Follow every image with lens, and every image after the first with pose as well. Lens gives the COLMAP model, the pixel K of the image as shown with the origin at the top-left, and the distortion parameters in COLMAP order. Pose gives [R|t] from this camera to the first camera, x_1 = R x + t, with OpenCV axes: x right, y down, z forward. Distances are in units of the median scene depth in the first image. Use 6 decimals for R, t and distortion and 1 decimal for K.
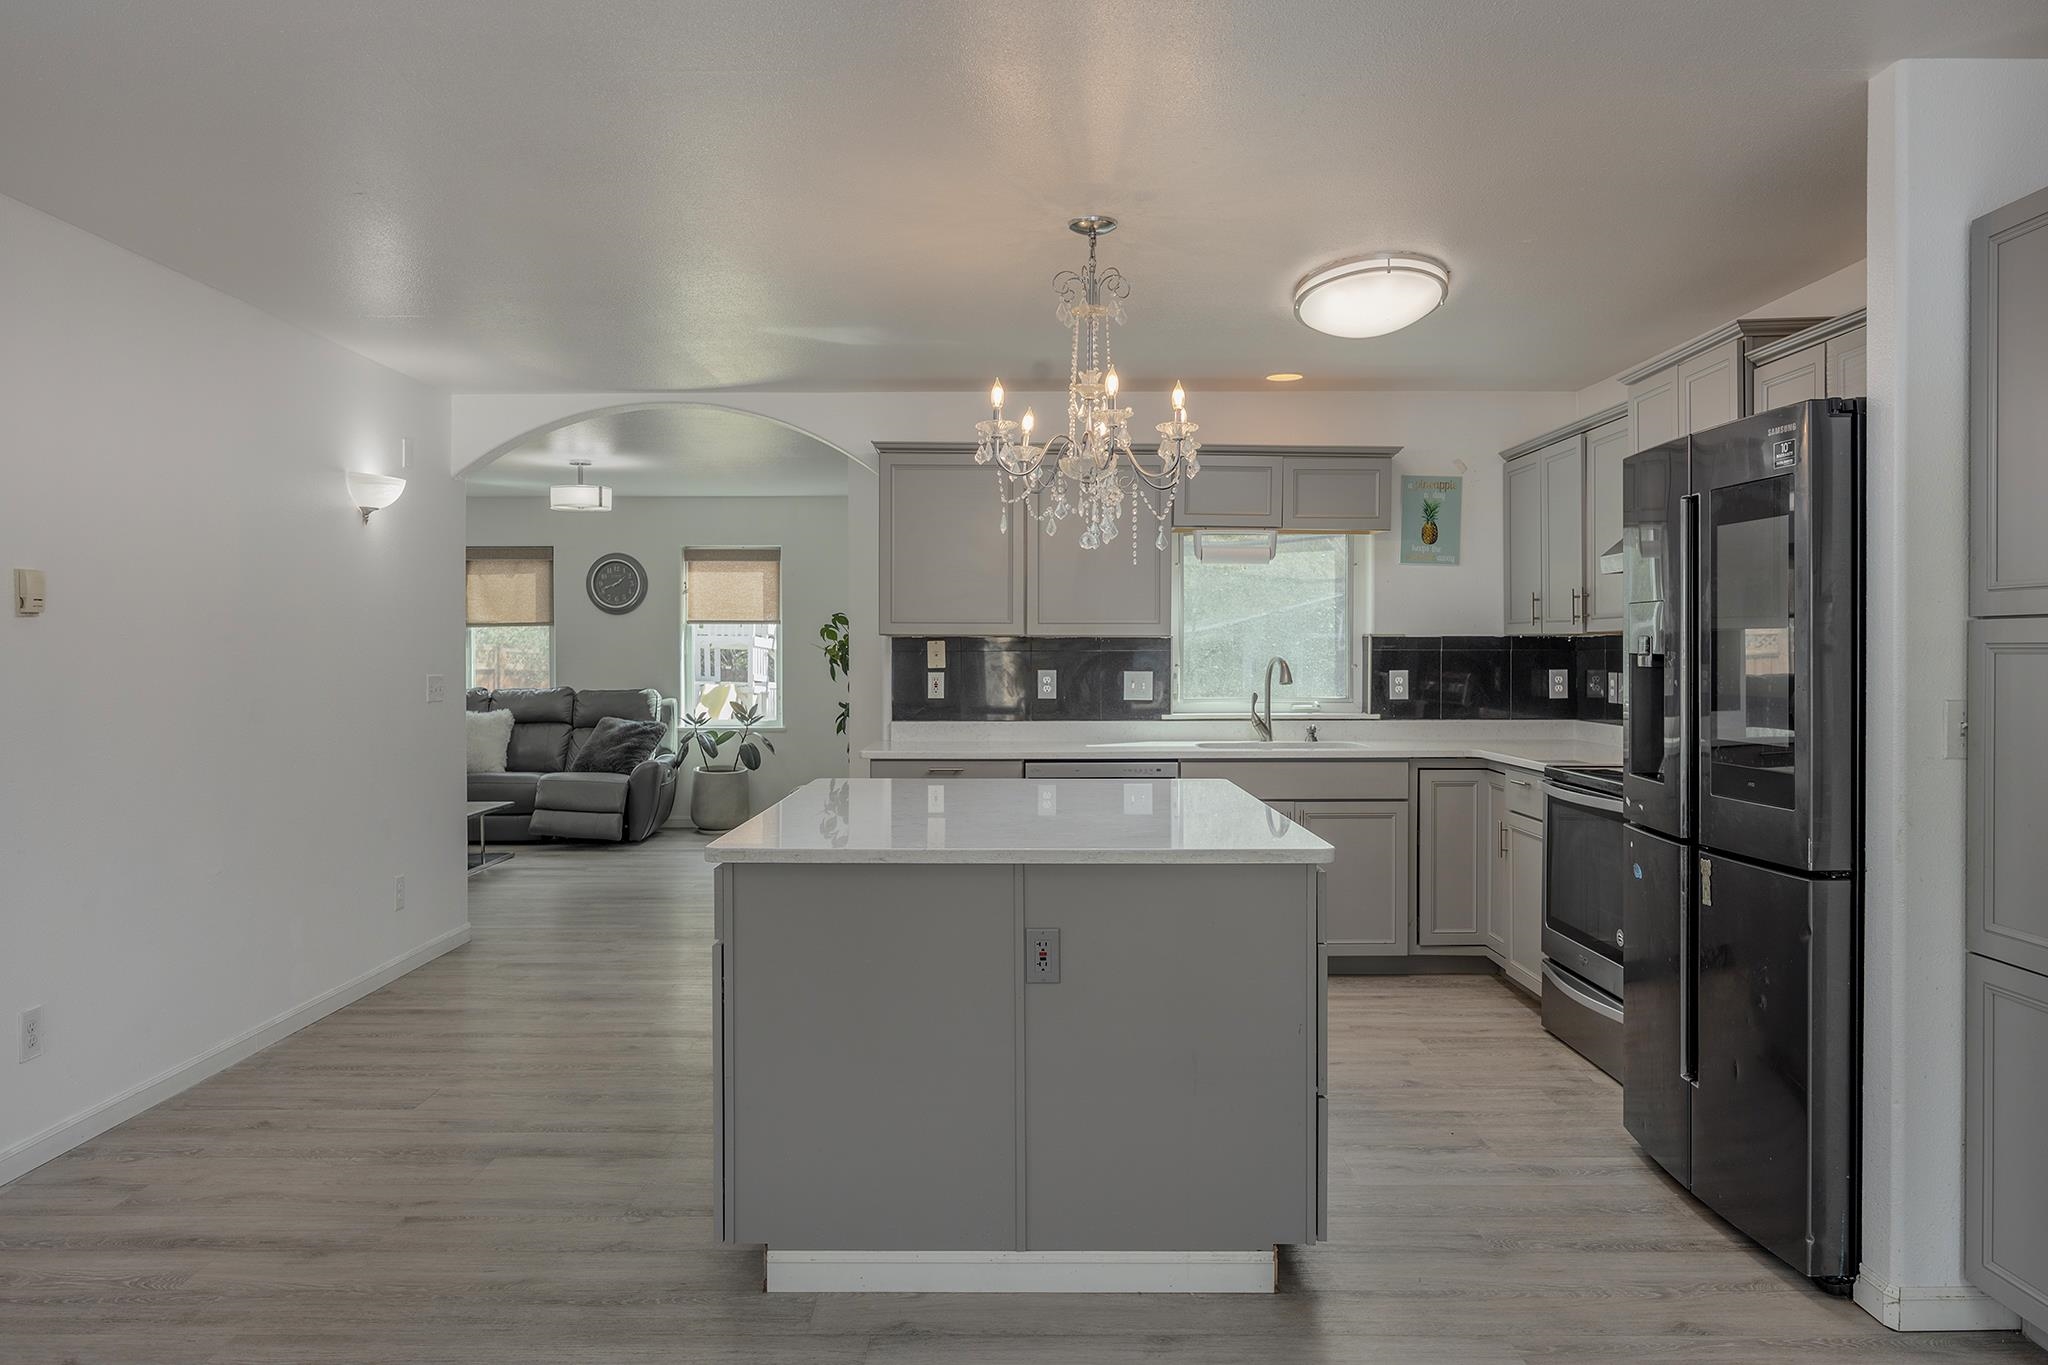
lens RADIAL K [[1412.8, 0, 1027.7], [0, 1412.8, 670.0], [0, 0, 1]] dist [-0.005852, -0.000101]
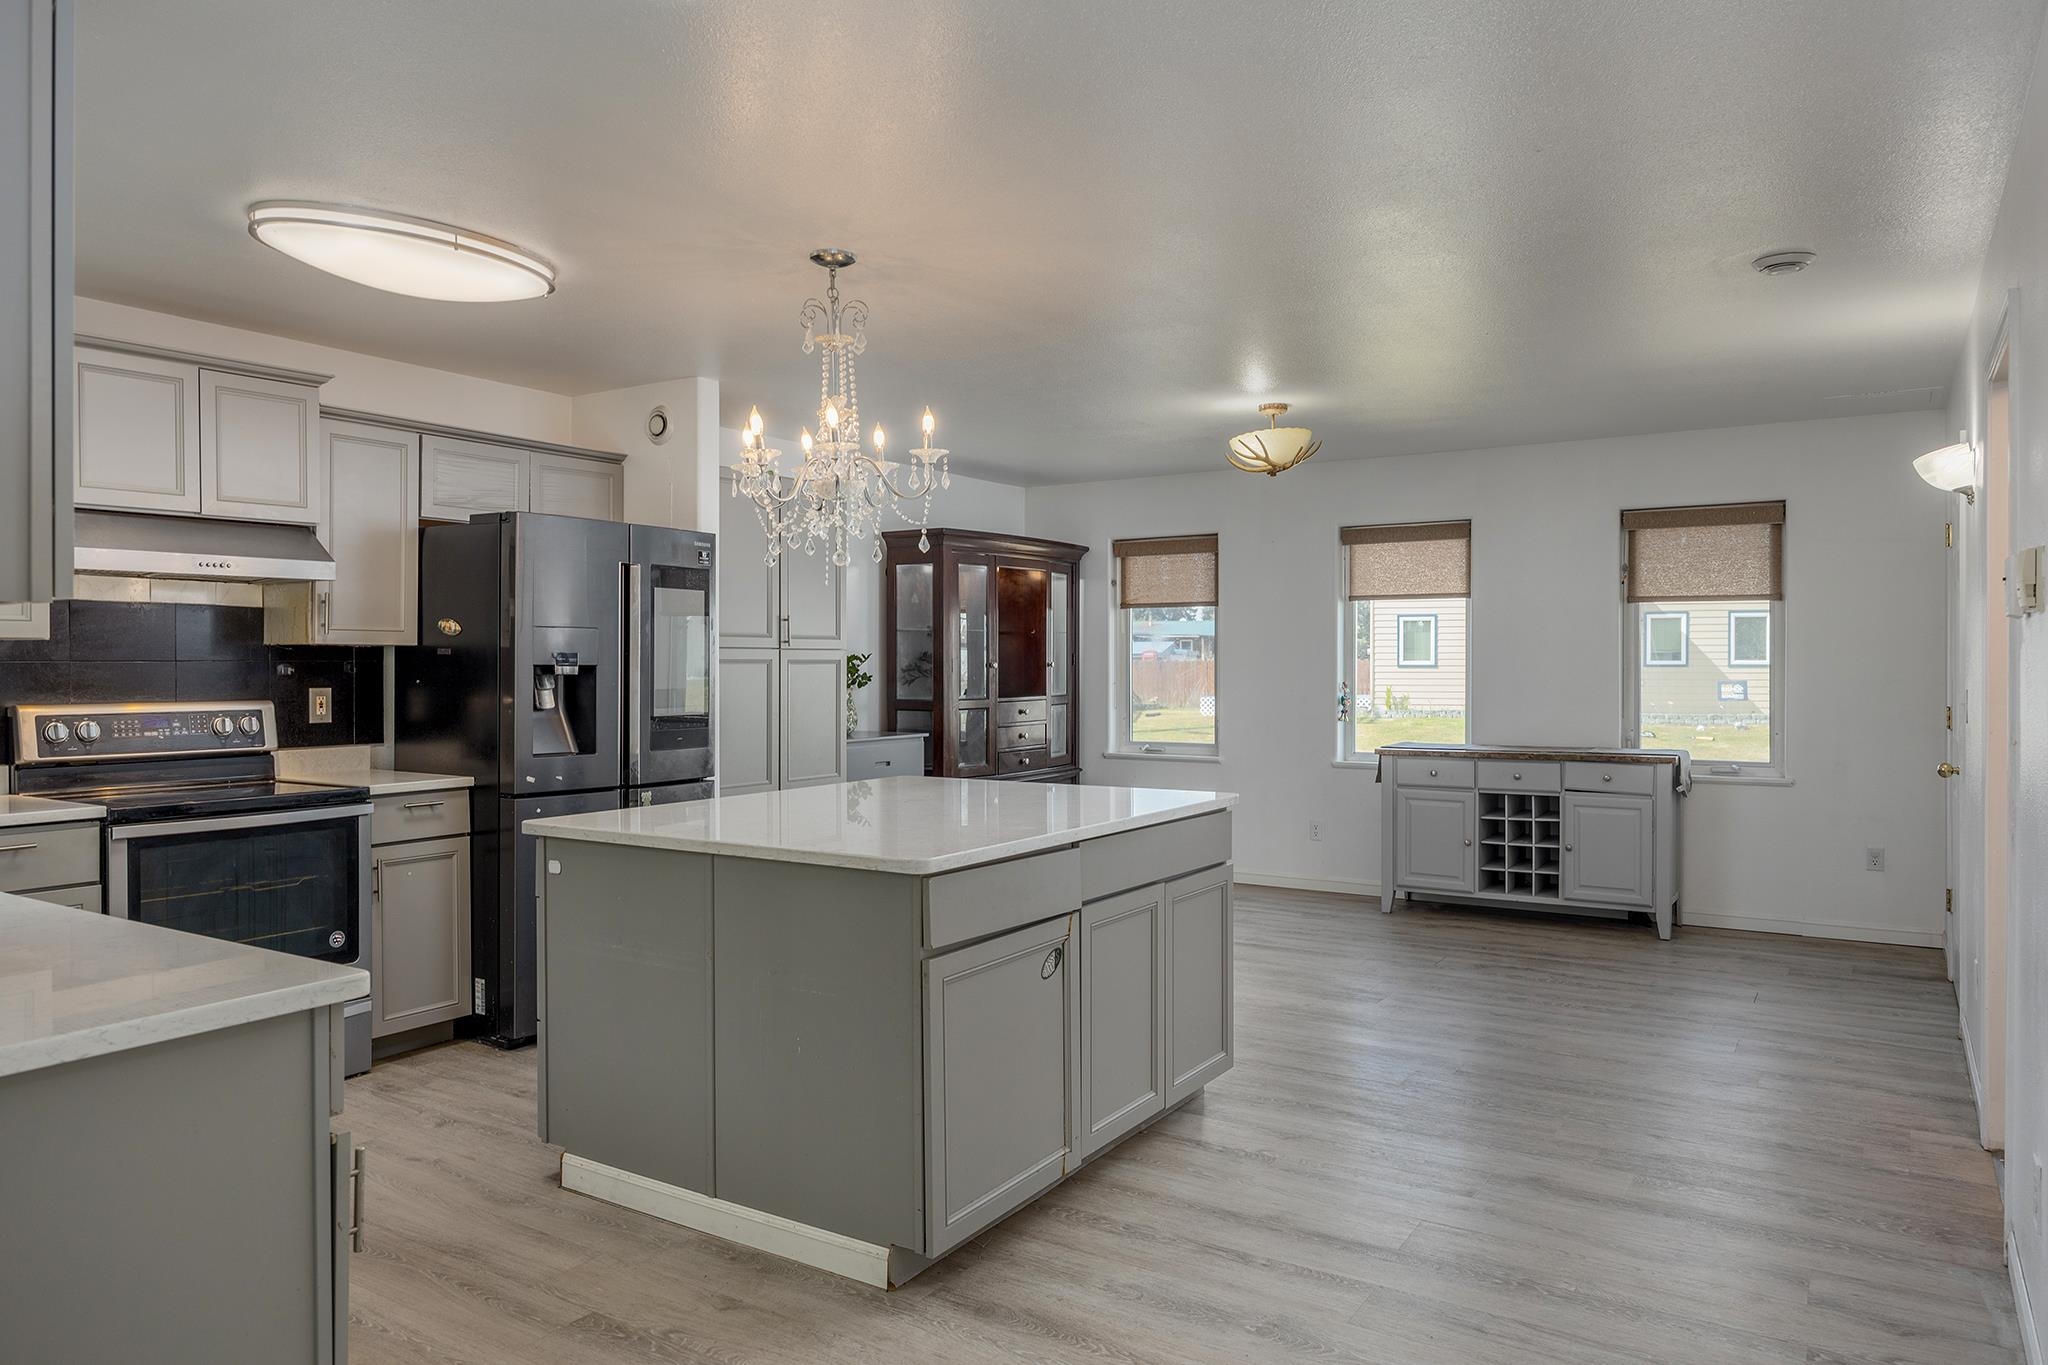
lens RADIAL K [[1345.6, 0, 1017.9], [0, 1345.6, 671.2], [0, 0, 1]] dist [-0.001758, 0.000177]
pose [[-0.836670, -0.001345, 0.547706, -0.369399], [0.009120, 0.999824, 0.016388, -0.013026], [-0.547632, 0.018706, -0.836510, 1.055846]]
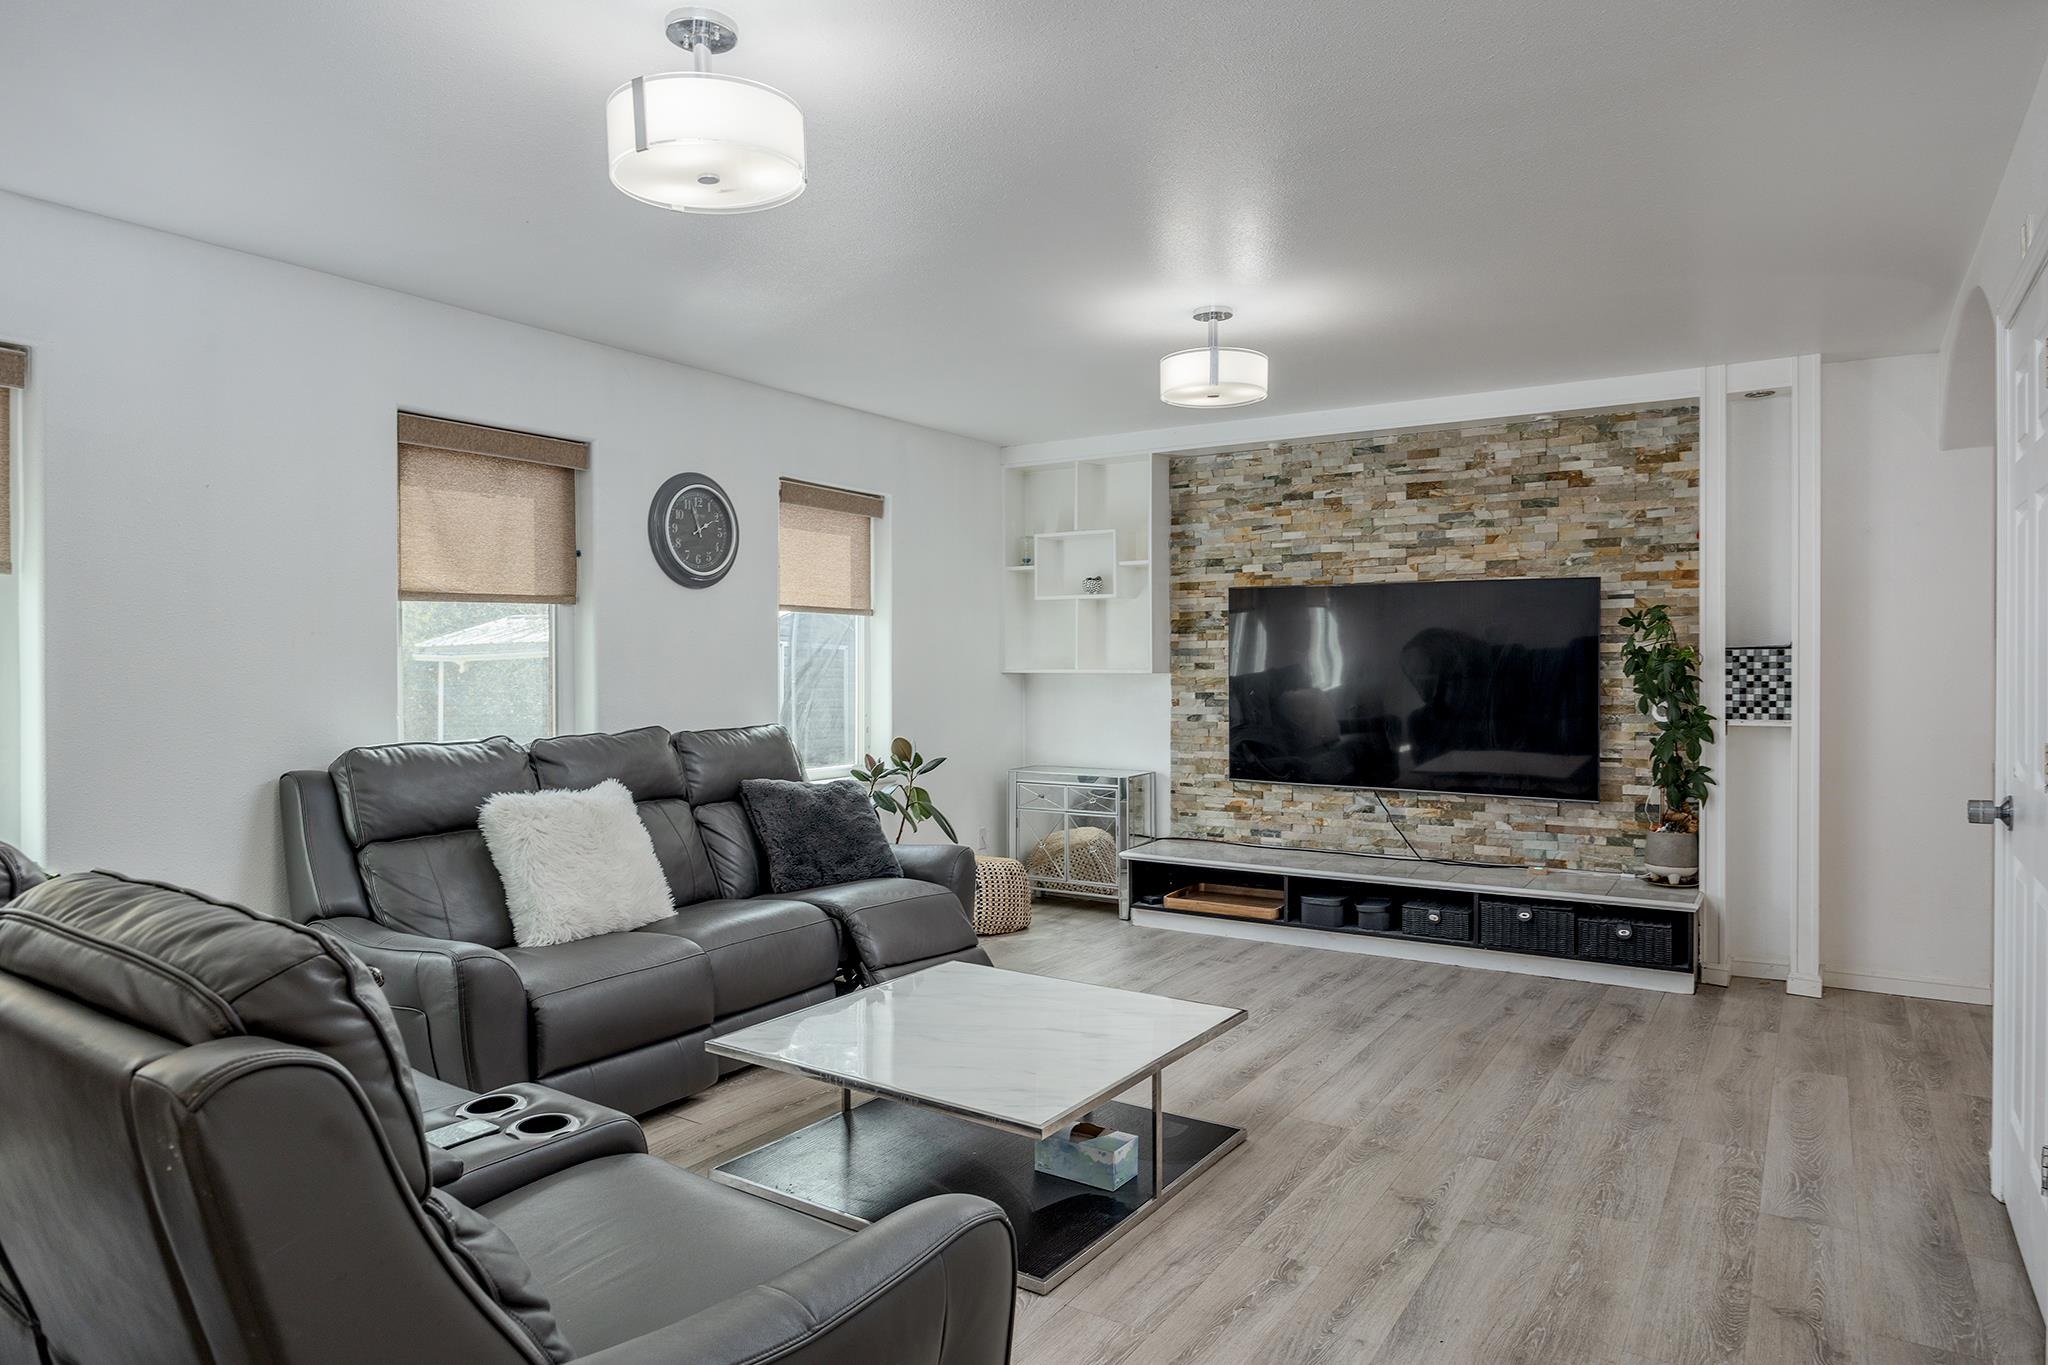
lens RADIAL K [[1238.0, 0, 1012.9], [0, 1238.0, 671.0], [0, 0, 1]] dist [-0.006885, -0.002164]
pose [[0.559379, -0.007957, 0.828874, -1.034796], [0.014338, 0.999897, -0.000078, -0.010606], [-0.828788, 0.011928, 0.559436, 1.075172]]
